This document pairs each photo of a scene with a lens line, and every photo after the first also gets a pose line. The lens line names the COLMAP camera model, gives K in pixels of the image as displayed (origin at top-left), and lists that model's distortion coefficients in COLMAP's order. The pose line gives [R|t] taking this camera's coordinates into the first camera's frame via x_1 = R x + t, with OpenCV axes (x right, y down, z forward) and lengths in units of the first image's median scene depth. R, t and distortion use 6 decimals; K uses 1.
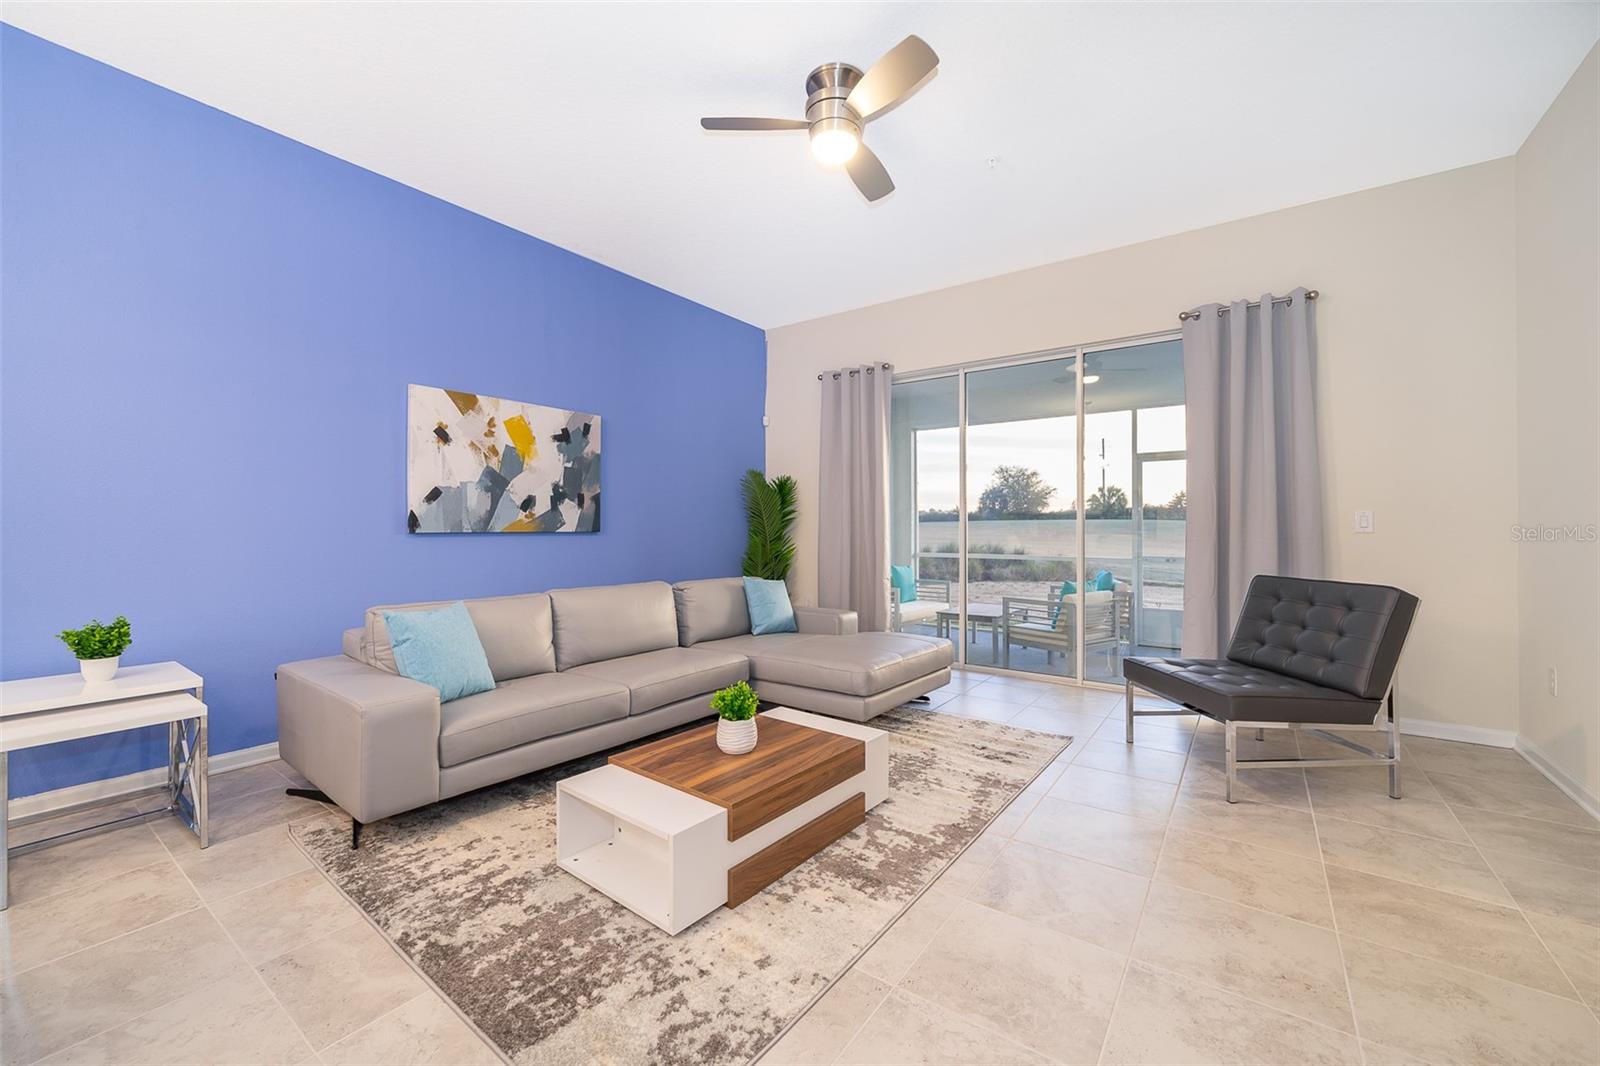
lens RADIAL K [[633.1, 0, 772.7], [0, 633.1, 527.3], [0, 0, 1]] dist [0.000900, -0.000088]
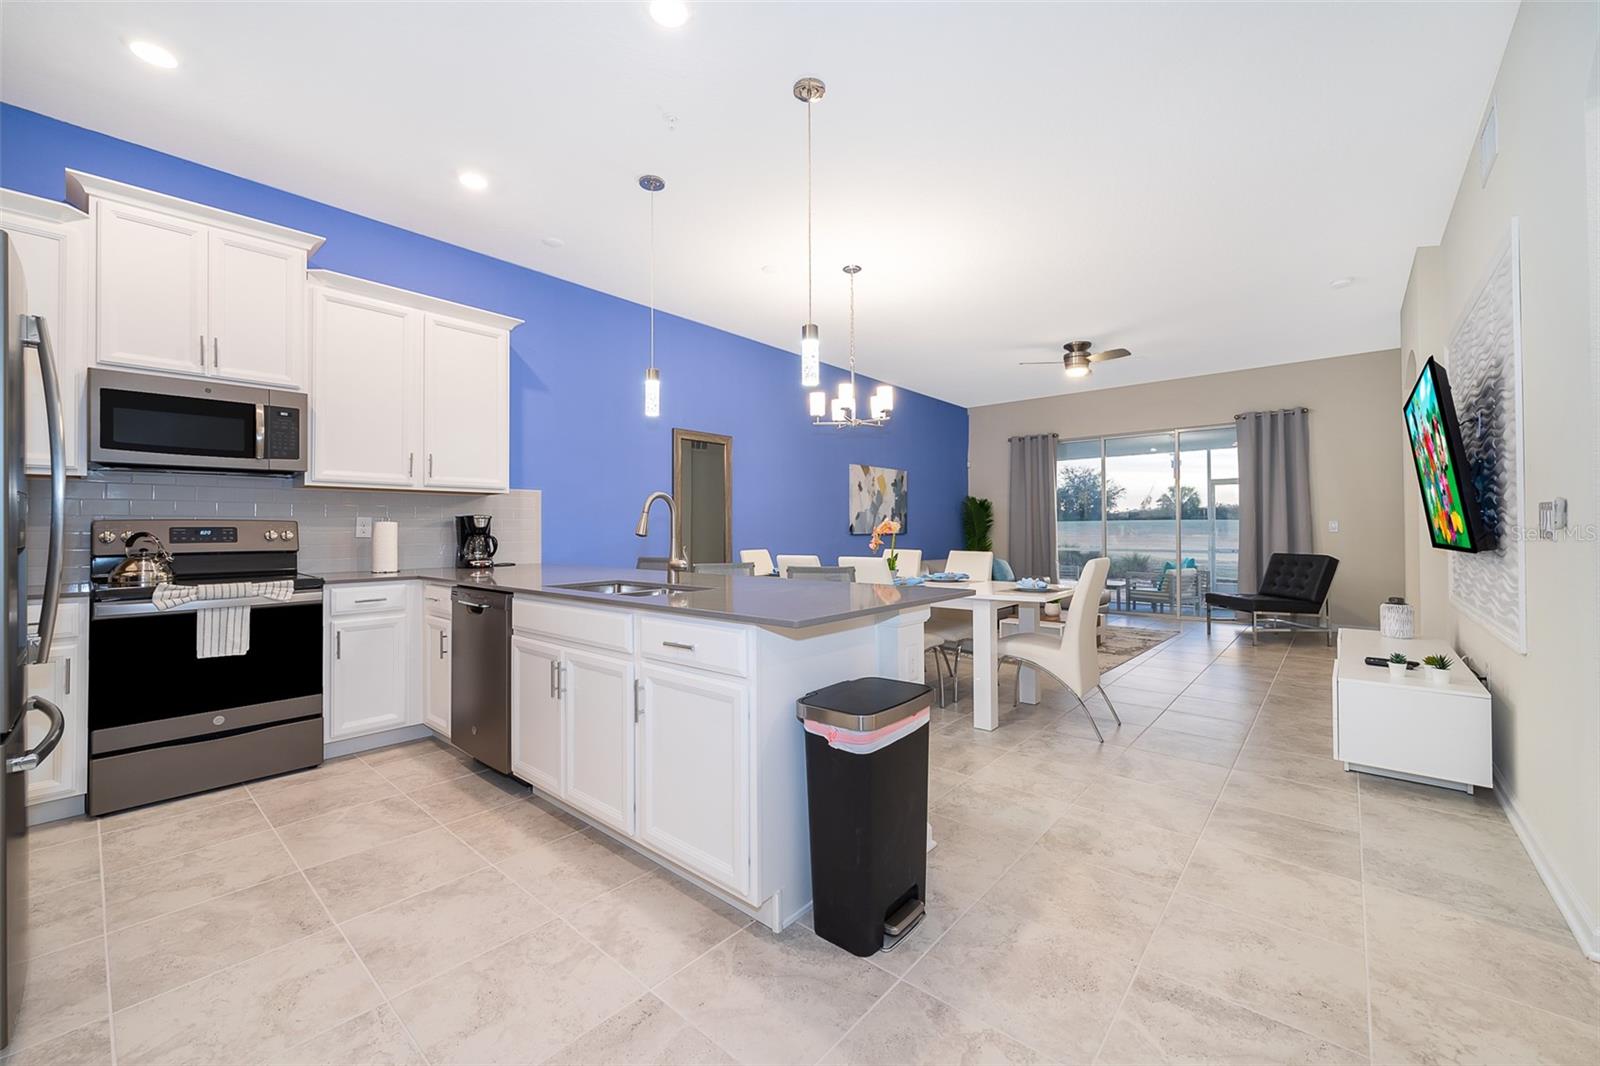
lens RADIAL K [[648.4, 0, 764.6], [0, 648.4, 524.1], [0, 0, 1]] dist [0.000732, 0.000199]
pose [[0.996680, -0.005135, -0.081262, -0.593626], [0.004477, 0.999956, -0.008275, -0.006894], [0.081301, 0.007883, 0.996658, -1.032117]]
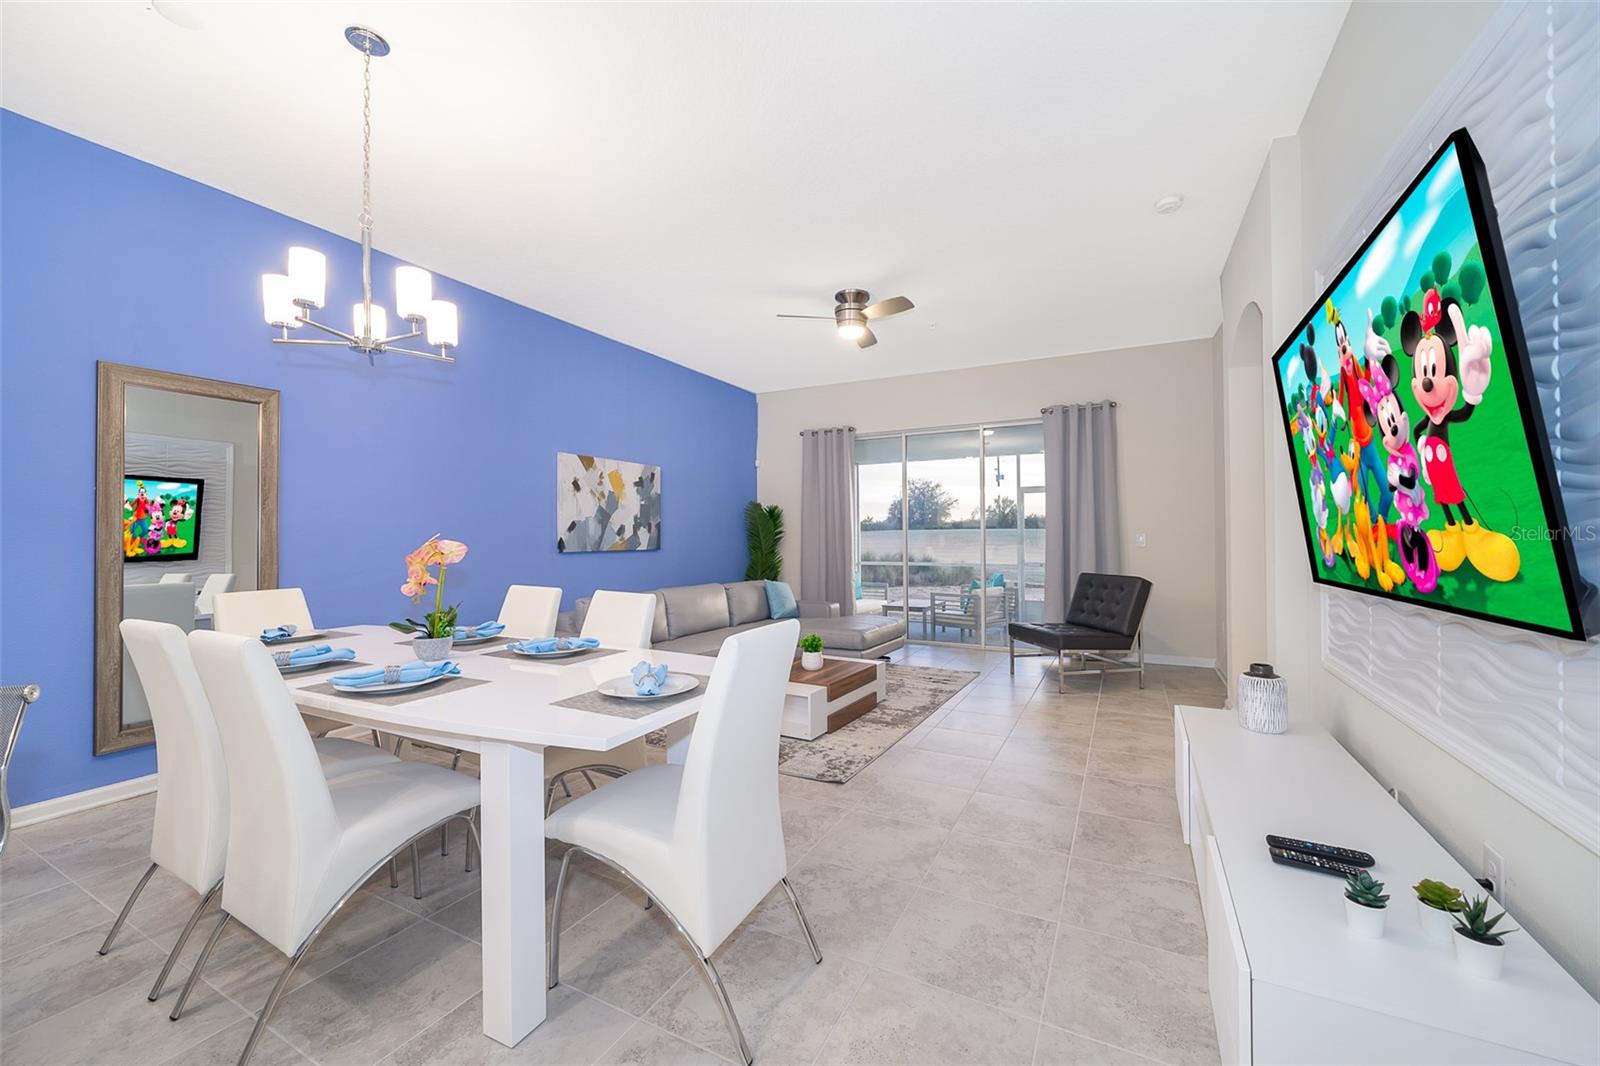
lens RADIAL K [[640.8, 0, 780.6], [0, 640.8, 534.5], [0, 0, 1]] dist [0.000068, -0.000016]
pose [[0.988357, -0.005338, 0.152058, -0.250194], [0.005851, 0.999979, -0.002929, -0.022372], [-0.152040, 0.003785, 0.988367, -0.489914]]
